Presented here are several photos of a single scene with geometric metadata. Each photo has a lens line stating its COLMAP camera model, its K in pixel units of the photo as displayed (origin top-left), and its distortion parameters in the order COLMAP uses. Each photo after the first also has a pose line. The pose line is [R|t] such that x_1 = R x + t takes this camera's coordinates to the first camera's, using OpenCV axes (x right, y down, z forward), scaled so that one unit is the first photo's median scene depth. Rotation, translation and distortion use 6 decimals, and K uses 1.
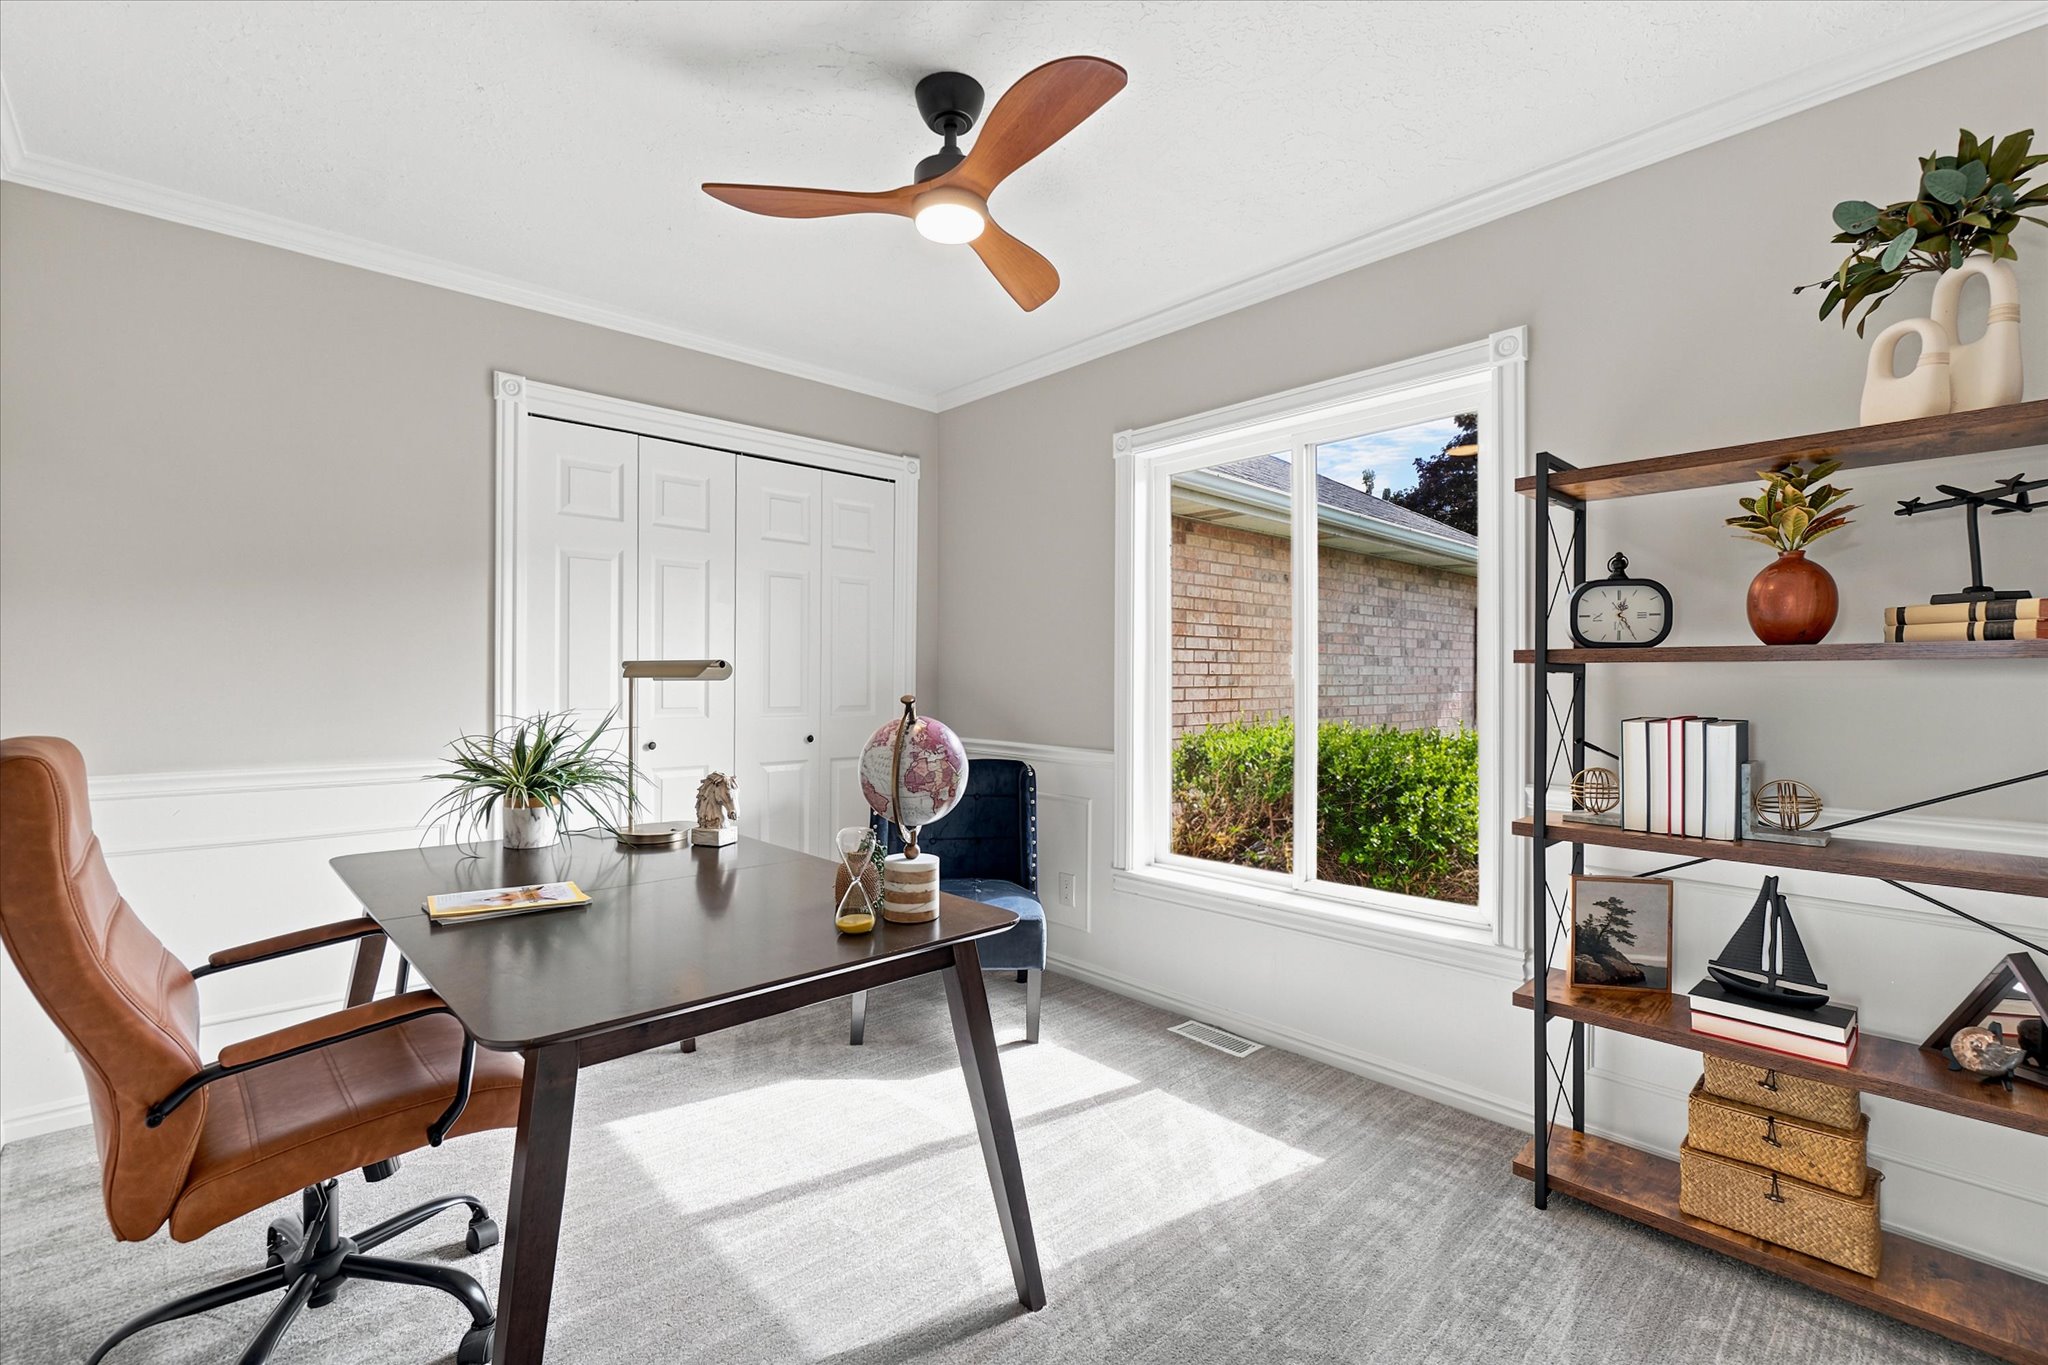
lens RADIAL K [[894.1, 0, 1023.9], [0, 894.1, 681.0], [0, 0, 1]] dist [-0.002360, -0.001008]
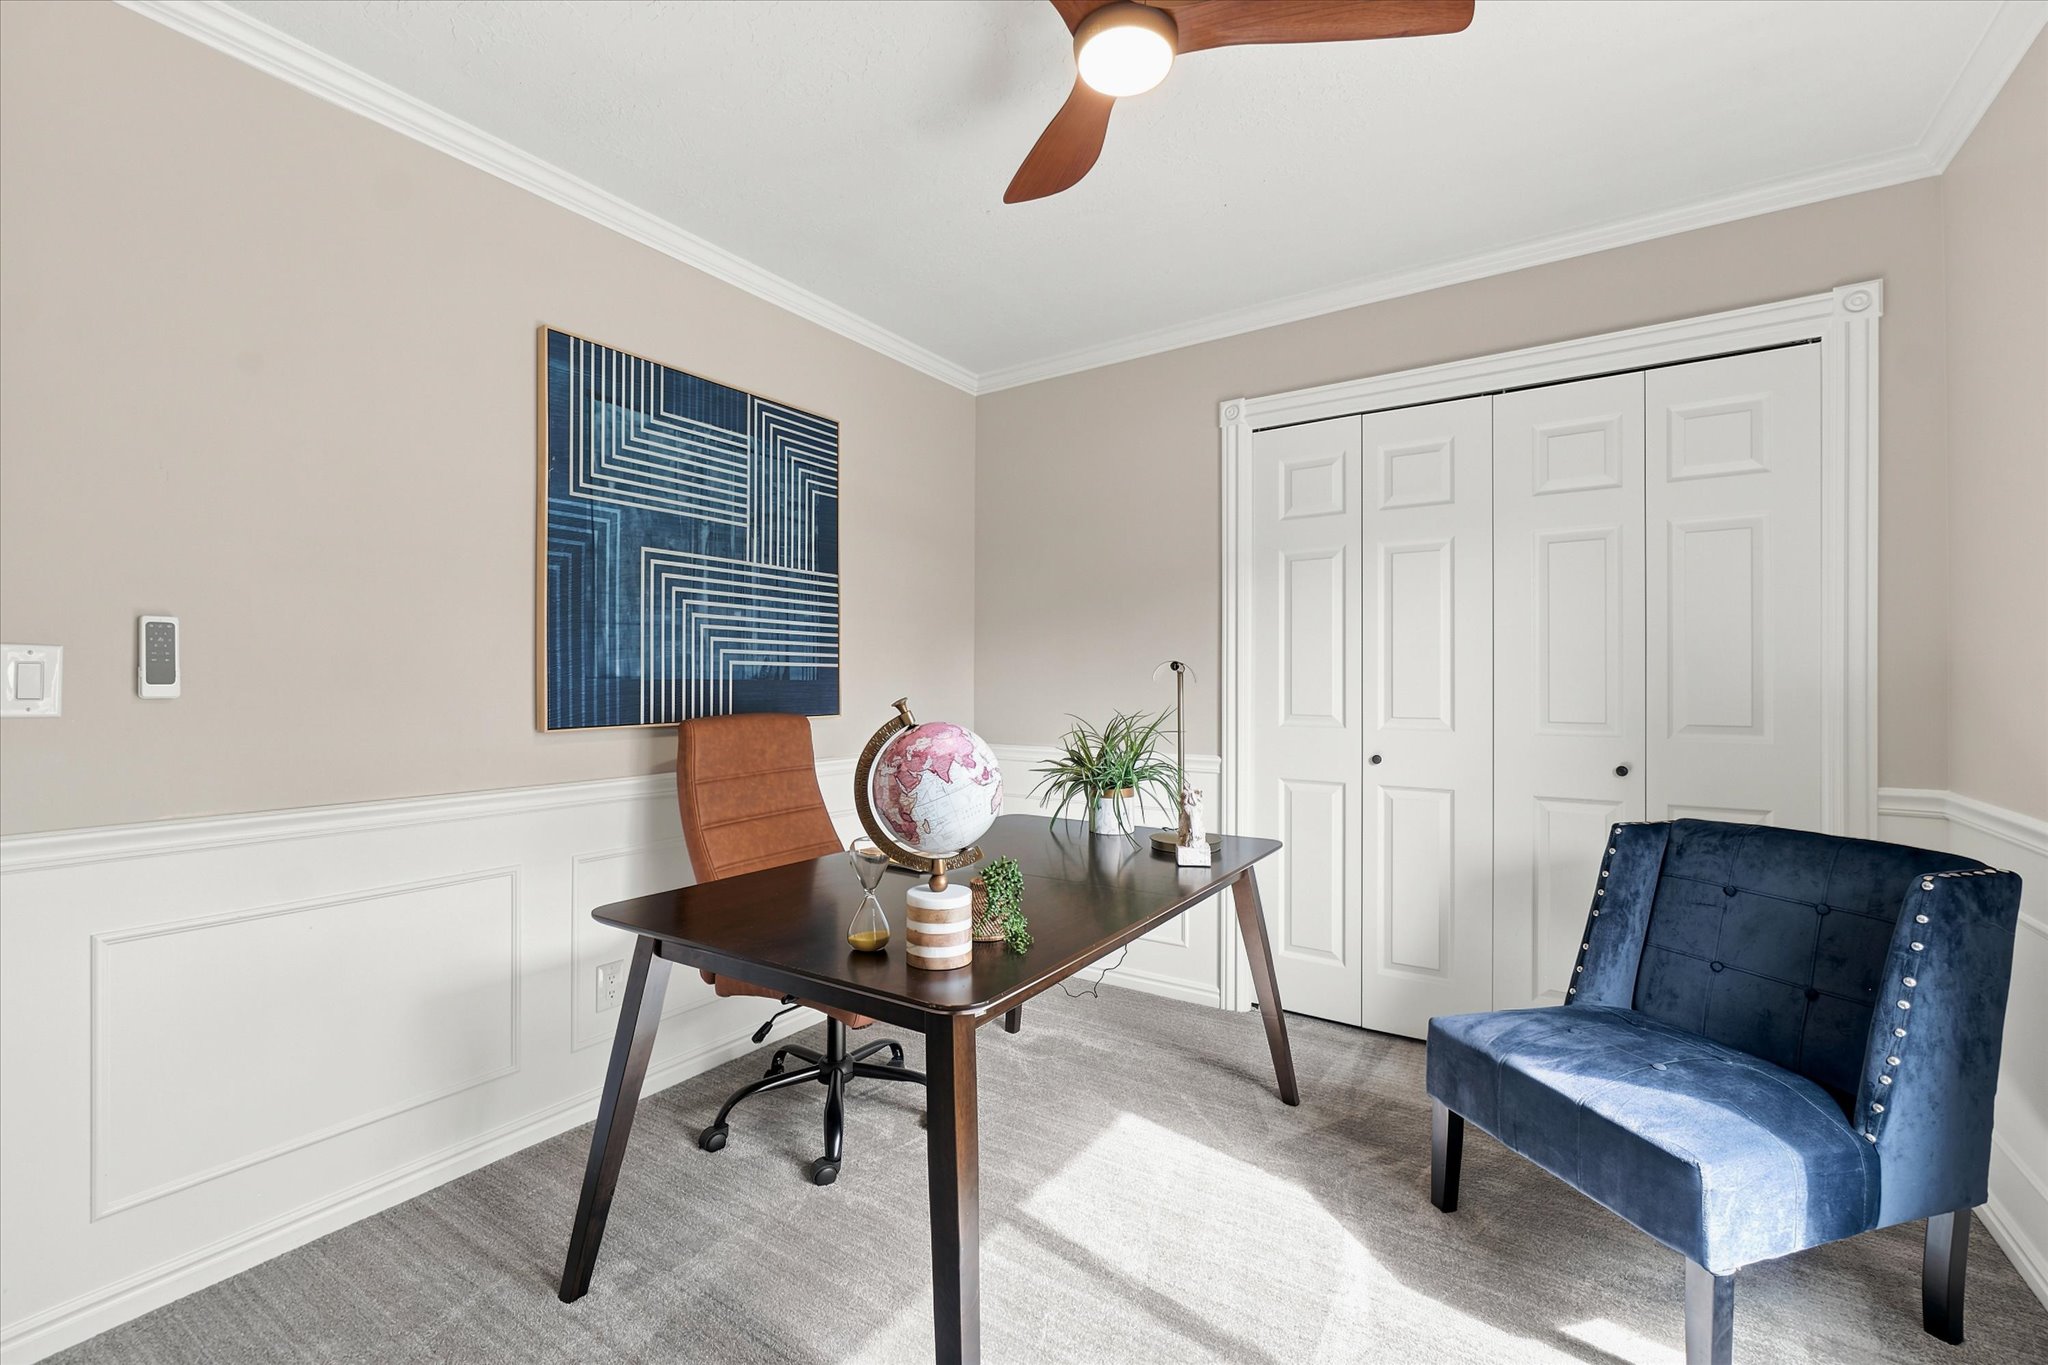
lens RADIAL K [[894.1, 0, 1019.7], [0, 894.1, 672.5], [0, 0, 1]] dist [-0.002360, -0.001008]
pose [[0.216161, -0.016933, -0.976211, 0.367922], [-0.002478, 0.999837, -0.017892, 0.003369], [0.976355, 0.006286, 0.216083, 0.457348]]
